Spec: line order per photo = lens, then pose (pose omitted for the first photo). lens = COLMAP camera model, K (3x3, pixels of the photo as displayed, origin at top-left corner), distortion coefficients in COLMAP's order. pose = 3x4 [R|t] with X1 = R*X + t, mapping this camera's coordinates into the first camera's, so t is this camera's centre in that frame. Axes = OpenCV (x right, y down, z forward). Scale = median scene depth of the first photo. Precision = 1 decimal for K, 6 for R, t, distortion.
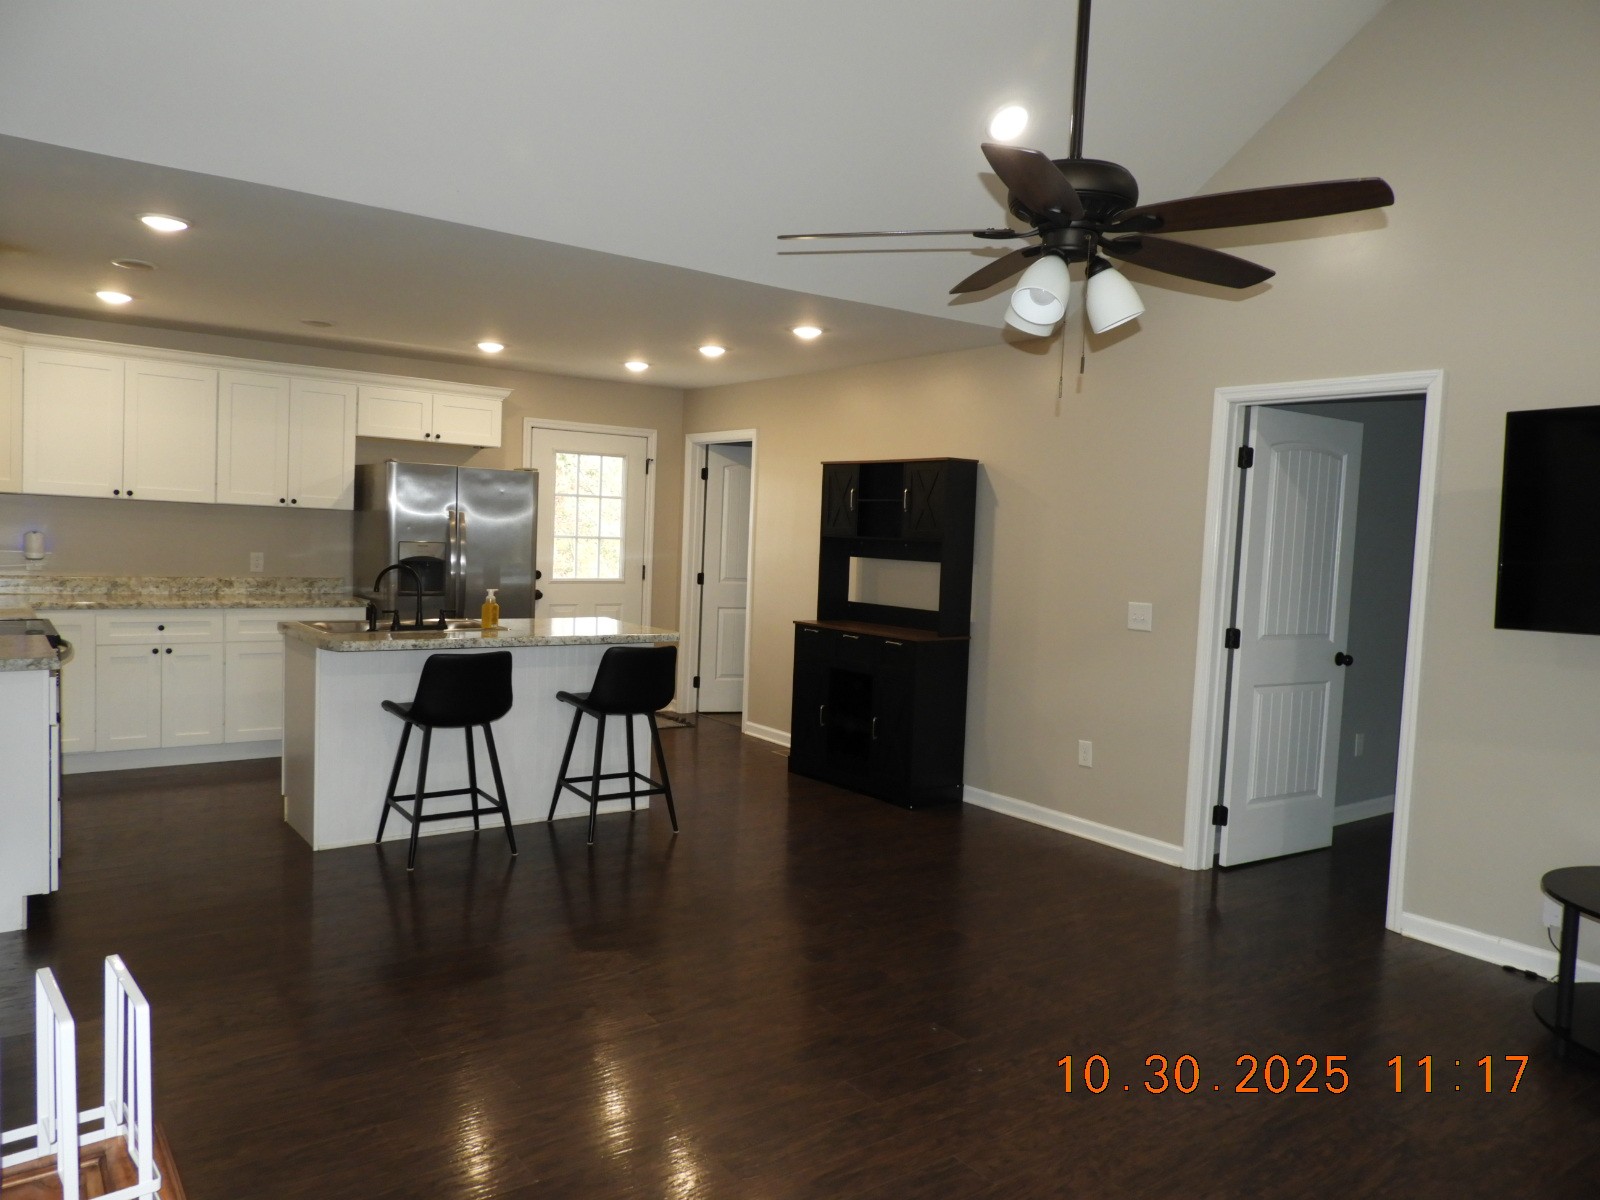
lens RADIAL K [[1134.6, 0, 802.0], [0, 1134.6, 599.1], [0, 0, 1]] dist [0.004721, 0.003437]
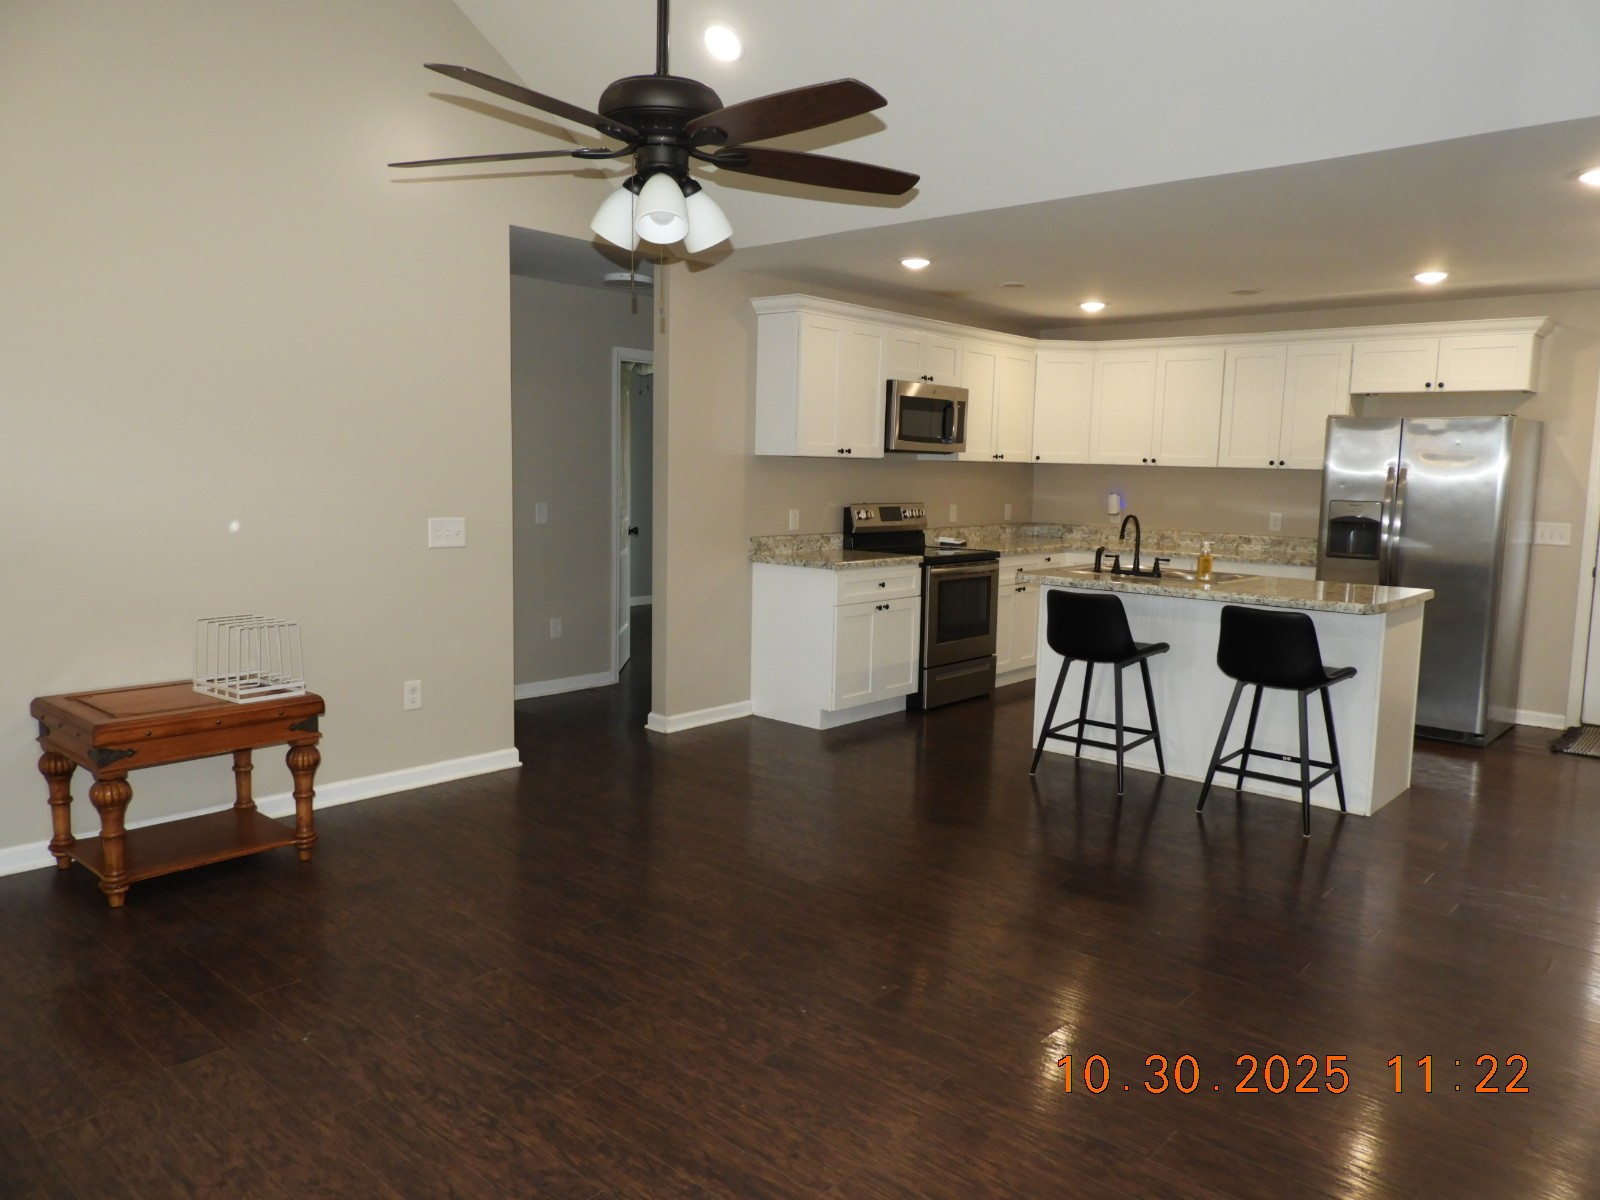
lens RADIAL K [[1131.8, 0, 803.1], [0, 1131.8, 599.5], [0, 0, 1]] dist [0.013940, -0.017524]
pose [[0.211409, 0.080802, -0.974052, 0.490515], [-0.070488, 0.995242, 0.067261, -0.000226], [0.974853, 0.054440, 0.216099, 0.353664]]
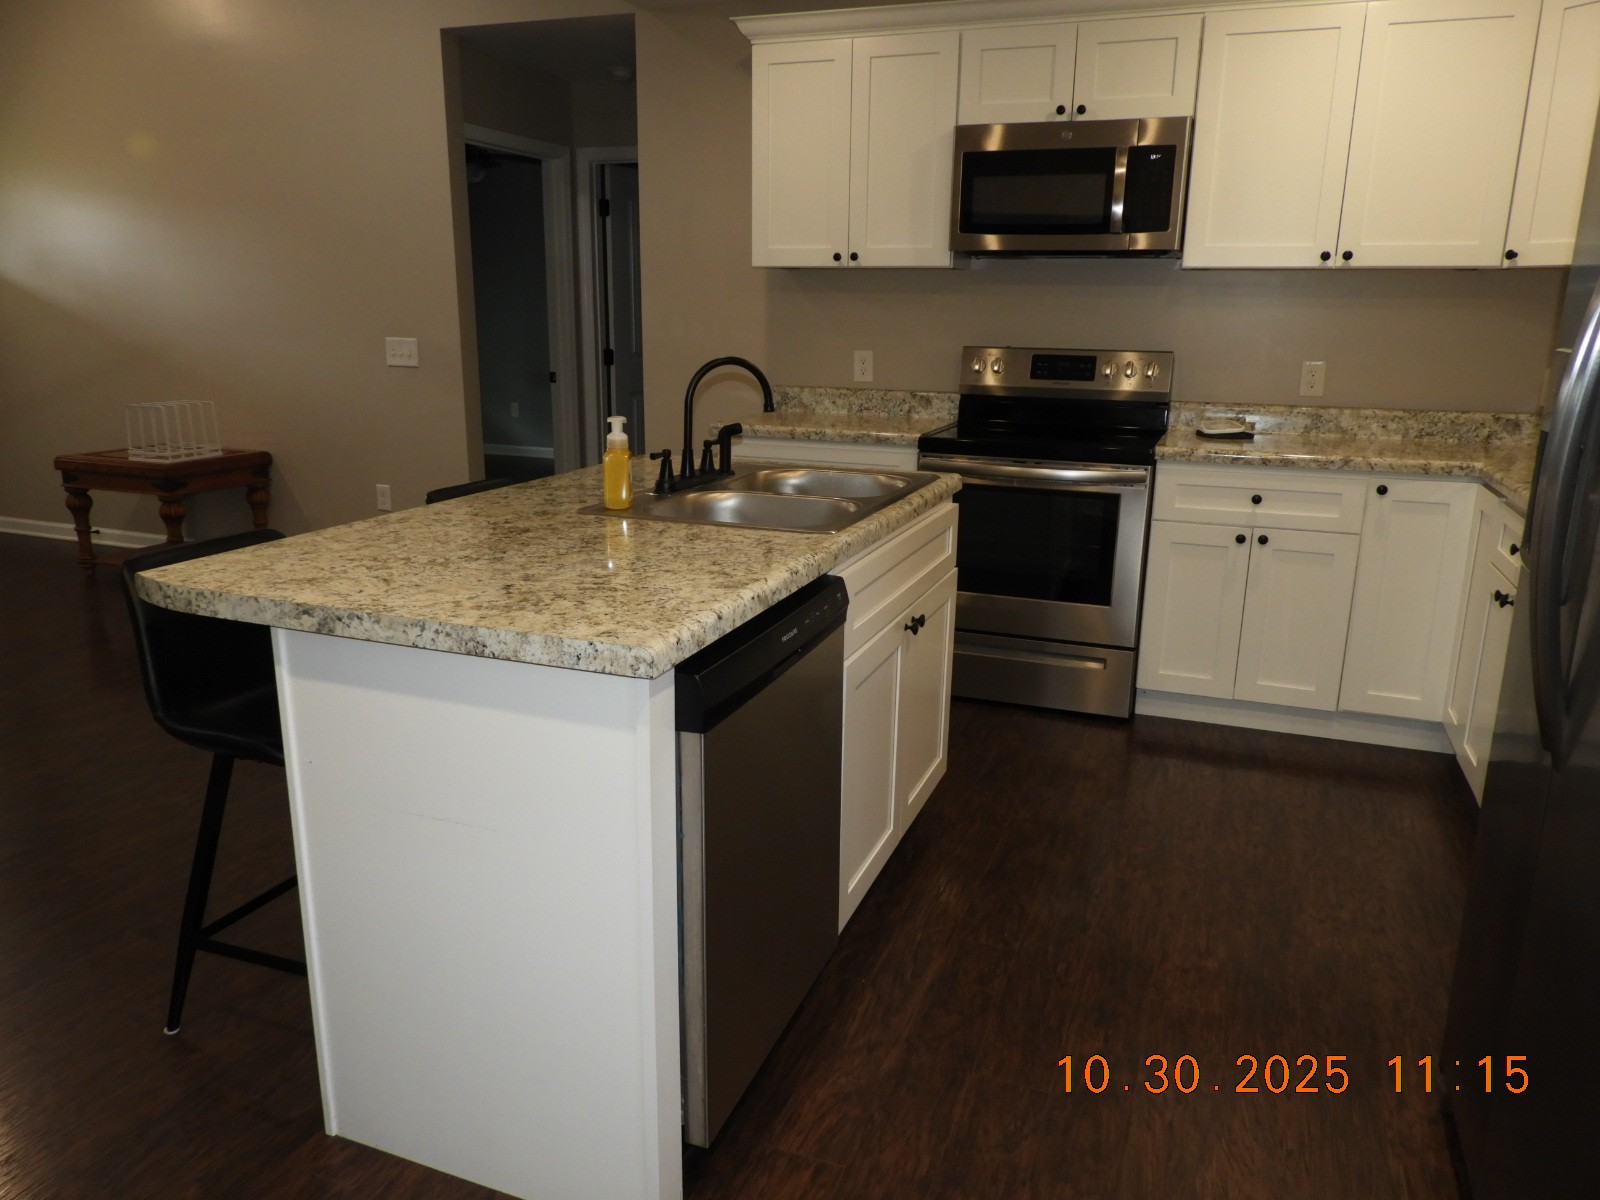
lens RADIAL K [[1134.6, 0, 802.0], [0, 1134.6, 599.1], [0, 0, 1]] dist [0.004721, 0.003437]
pose [[-0.838237, 0.085867, -0.538503, -0.074492], [-0.079934, 0.957509, 0.277105, -0.053658], [0.539416, 0.275325, -0.795755, 1.108836]]
